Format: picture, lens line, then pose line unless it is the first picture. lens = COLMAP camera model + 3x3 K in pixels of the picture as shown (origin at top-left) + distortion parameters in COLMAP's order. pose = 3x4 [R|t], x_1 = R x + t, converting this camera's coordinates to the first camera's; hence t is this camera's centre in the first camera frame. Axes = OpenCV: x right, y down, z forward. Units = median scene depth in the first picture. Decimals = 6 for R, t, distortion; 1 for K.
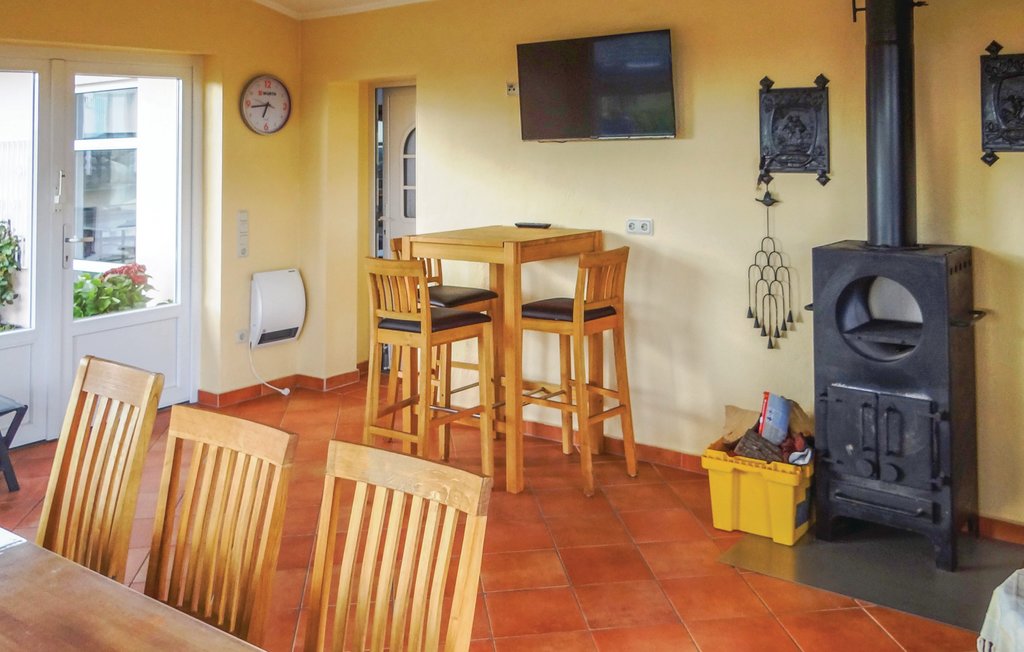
lens RADIAL K [[946.5, 0, 512.5], [0, 946.5, 259.4], [0, 0, 1]] dist [-0.005162, -0.002745]
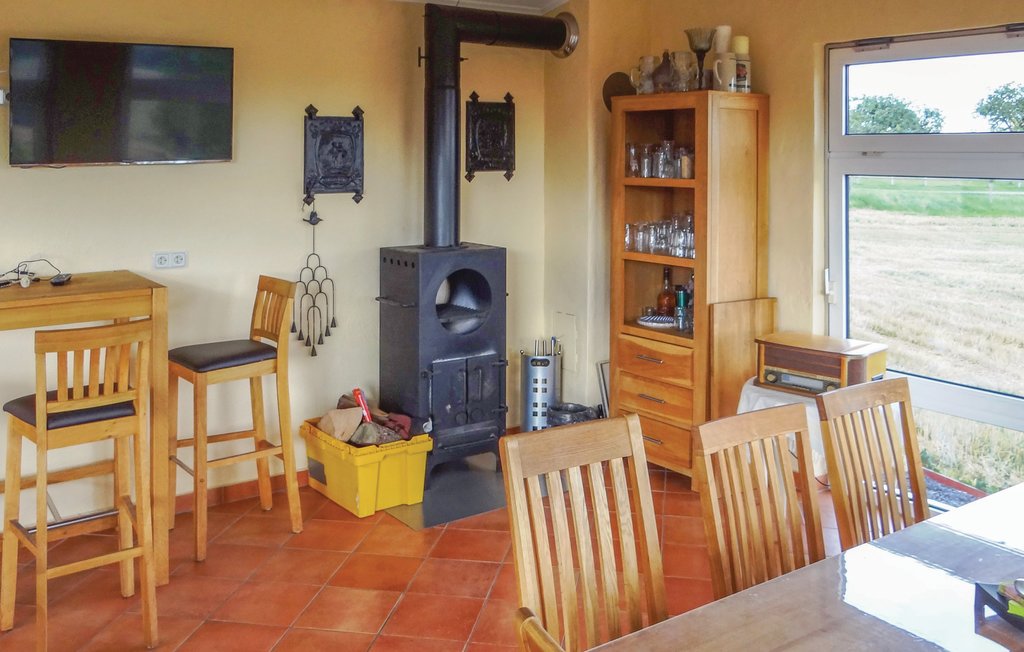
lens RADIAL K [[951.1, 0, 512.0], [0, 951.1, 326.0], [0, 0, 1]] dist [-0.005416, -0.013991]
pose [[0.309552, -0.161775, 0.937020, -0.722001], [0.120752, 0.984131, 0.130018, -0.058052], [-0.943184, 0.072900, 0.324174, 0.451310]]
